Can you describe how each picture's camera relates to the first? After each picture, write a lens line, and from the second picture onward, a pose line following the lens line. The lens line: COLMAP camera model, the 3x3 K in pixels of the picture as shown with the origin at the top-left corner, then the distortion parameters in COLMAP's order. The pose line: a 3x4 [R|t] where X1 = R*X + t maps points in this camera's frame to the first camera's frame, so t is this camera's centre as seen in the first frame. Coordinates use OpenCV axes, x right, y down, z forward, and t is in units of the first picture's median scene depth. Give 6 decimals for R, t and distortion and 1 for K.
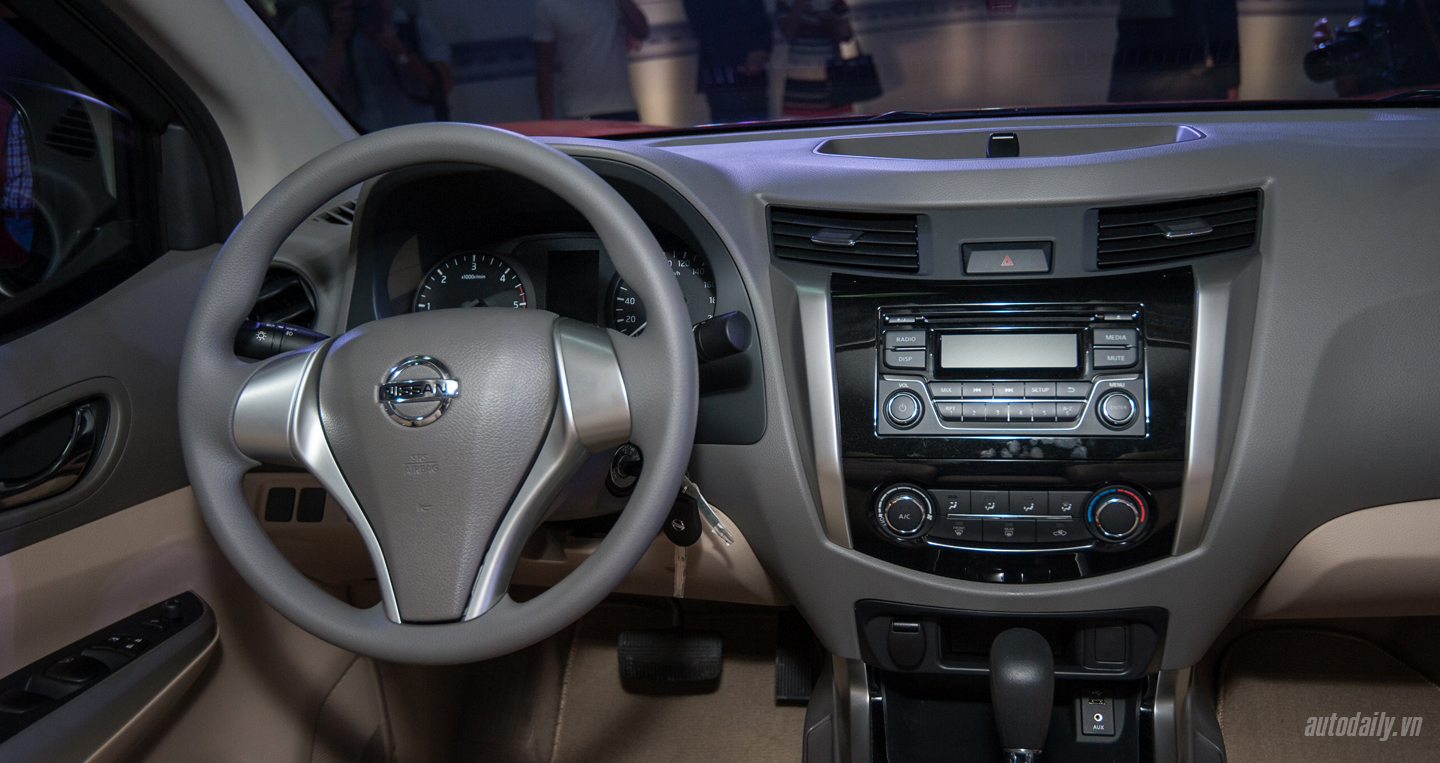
lens RADIAL K [[1378.1, 0, 717.9], [0, 1378.1, 391.1], [0, 0, 1]] dist [0.042919, 0.000000]
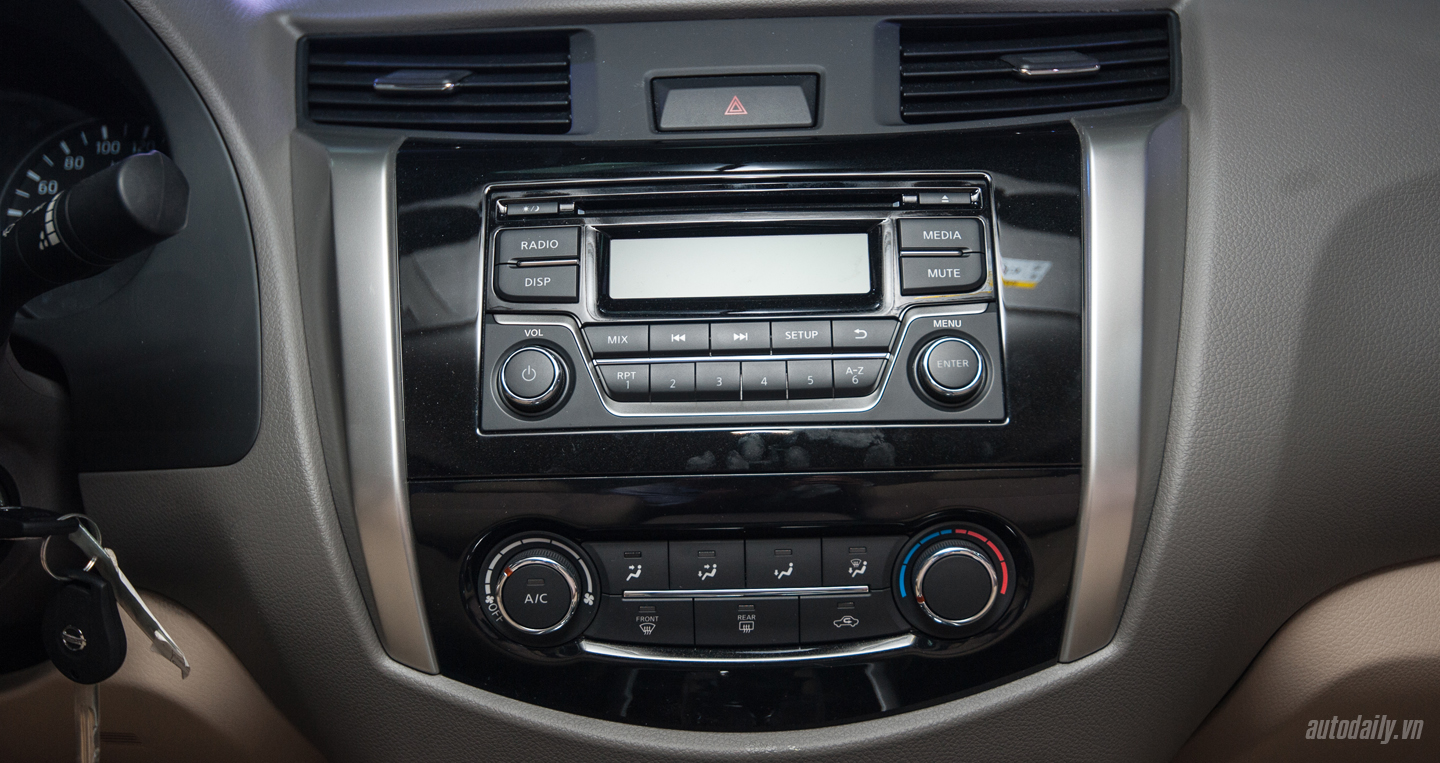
lens RADIAL K [[1606.4, 0, 720.1], [0, 1606.4, 375.7], [0, 0, 1]] dist [0.060378, 0.000000]
pose [[0.985740, 0.000680, 0.168275, 0.102433], [0.017250, 0.994316, -0.105066, 0.072787], [-0.167389, 0.106471, 0.980125, 0.419418]]
